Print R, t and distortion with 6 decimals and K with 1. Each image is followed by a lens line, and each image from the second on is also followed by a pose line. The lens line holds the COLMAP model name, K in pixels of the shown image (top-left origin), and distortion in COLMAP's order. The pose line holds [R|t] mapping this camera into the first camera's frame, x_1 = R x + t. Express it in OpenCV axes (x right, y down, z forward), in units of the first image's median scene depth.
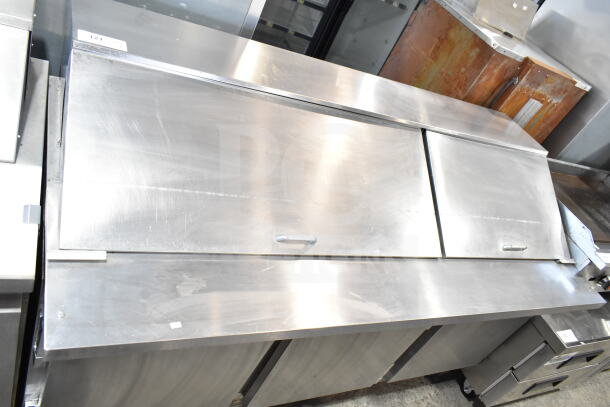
lens RADIAL K [[461.6, 0, 304.5], [0, 461.6, 204.1], [0, 0, 1]] dist [-0.010936, 0.001365]
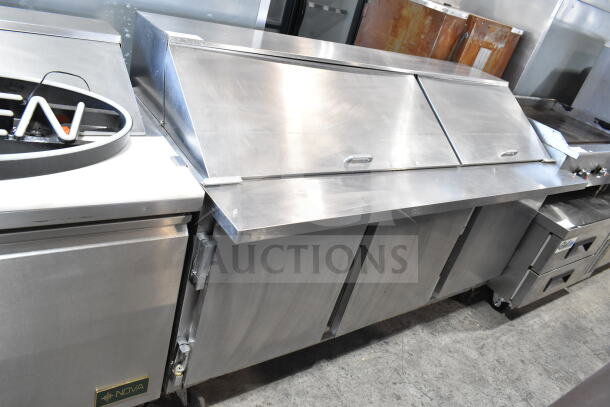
lens RADIAL K [[461.6, 0, 305.3], [0, 461.6, 202.7], [0, 0, 1]] dist [-0.010936, 0.001365]
pose [[0.965934, -0.241159, 0.093883, -0.170661], [0.247836, 0.966458, -0.067349, 0.134264], [-0.074492, 0.088323, 0.993303, -0.136068]]
